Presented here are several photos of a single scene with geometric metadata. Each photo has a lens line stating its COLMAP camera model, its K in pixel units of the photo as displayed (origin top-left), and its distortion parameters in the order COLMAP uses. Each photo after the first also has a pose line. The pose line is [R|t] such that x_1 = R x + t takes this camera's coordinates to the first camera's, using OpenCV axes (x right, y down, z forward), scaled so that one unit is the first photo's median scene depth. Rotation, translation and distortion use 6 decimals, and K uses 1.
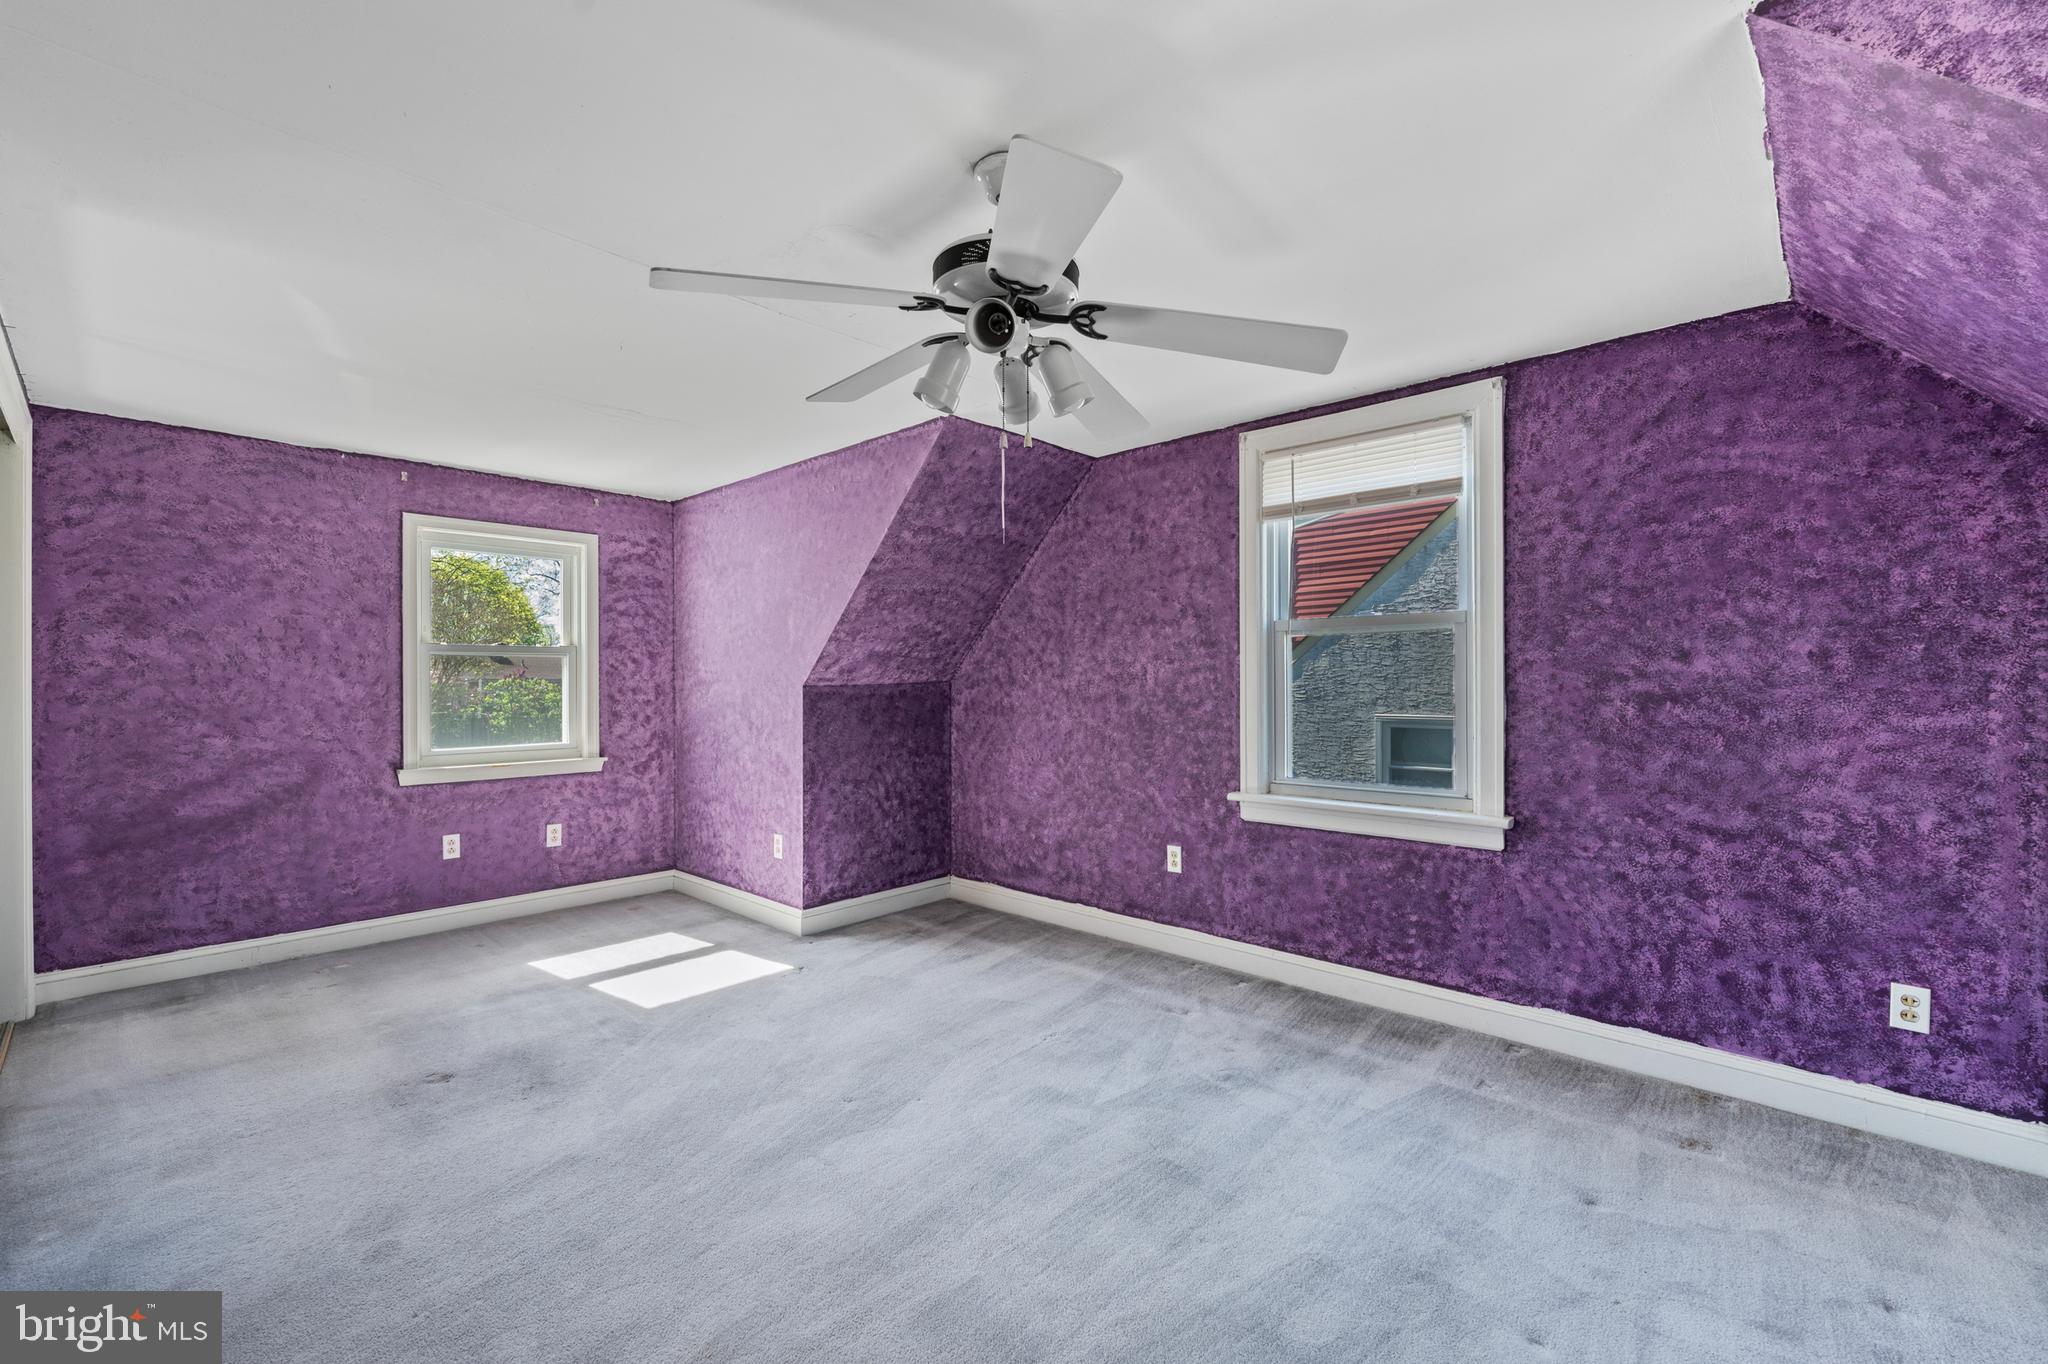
lens RADIAL K [[839.8, 0, 1009.8], [0, 839.8, 683.9], [0, 0, 1]] dist [0.001830, -0.001164]
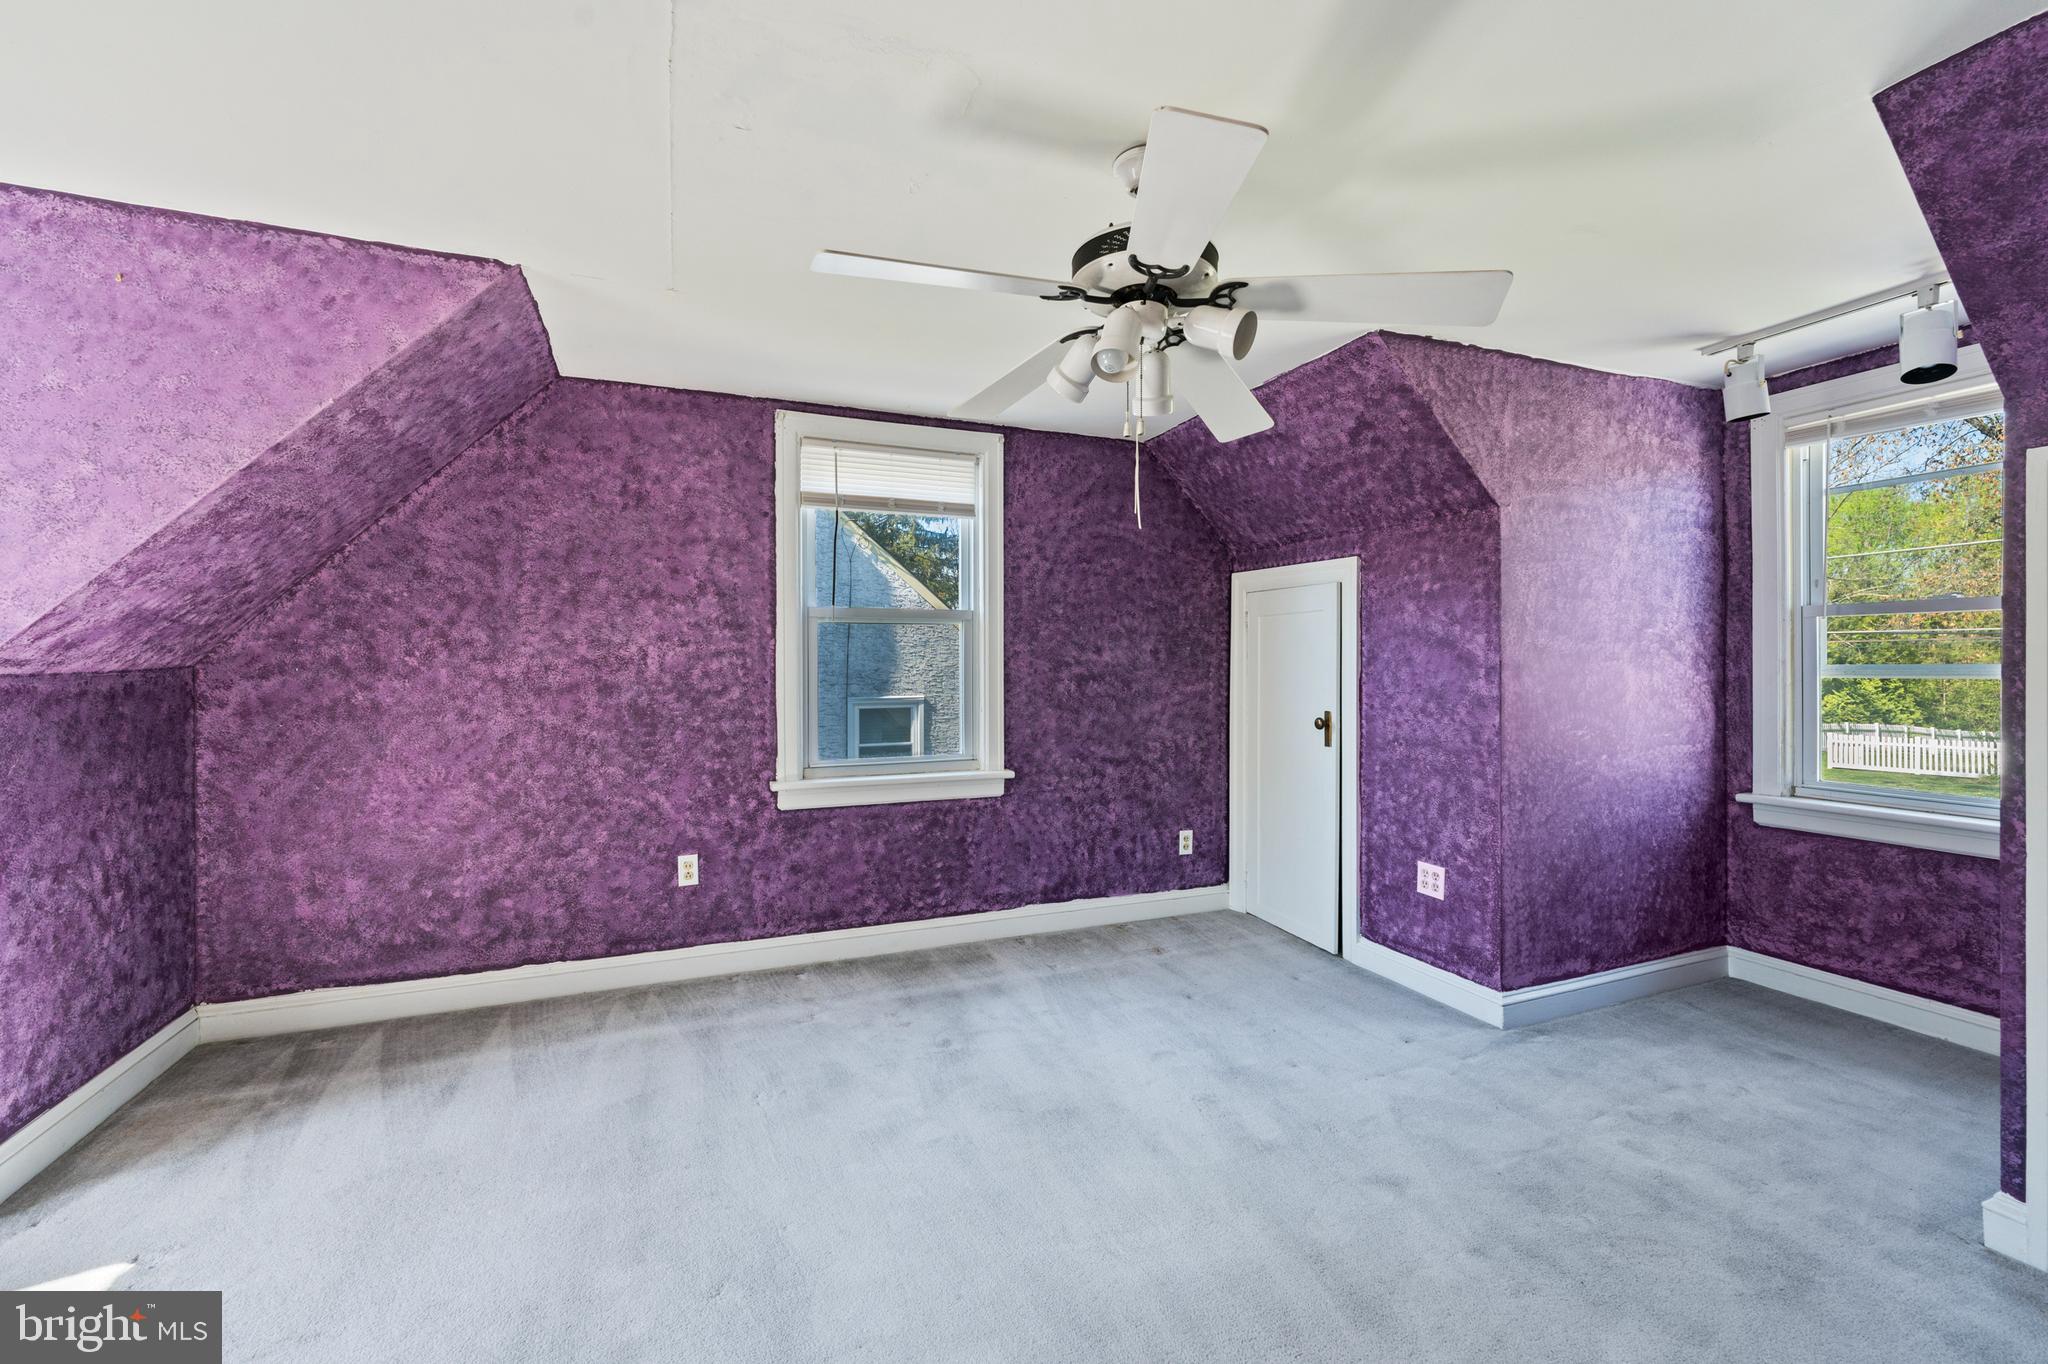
lens RADIAL K [[839.8, 0, 1007.3], [0, 839.8, 670.3], [0, 0, 1]] dist [0.001830, -0.001164]
pose [[0.426896, -0.003096, 0.904295, -0.500275], [0.002788, 0.999994, 0.002108, -0.000387], [-0.904296, 0.001621, 0.426902, 0.361711]]
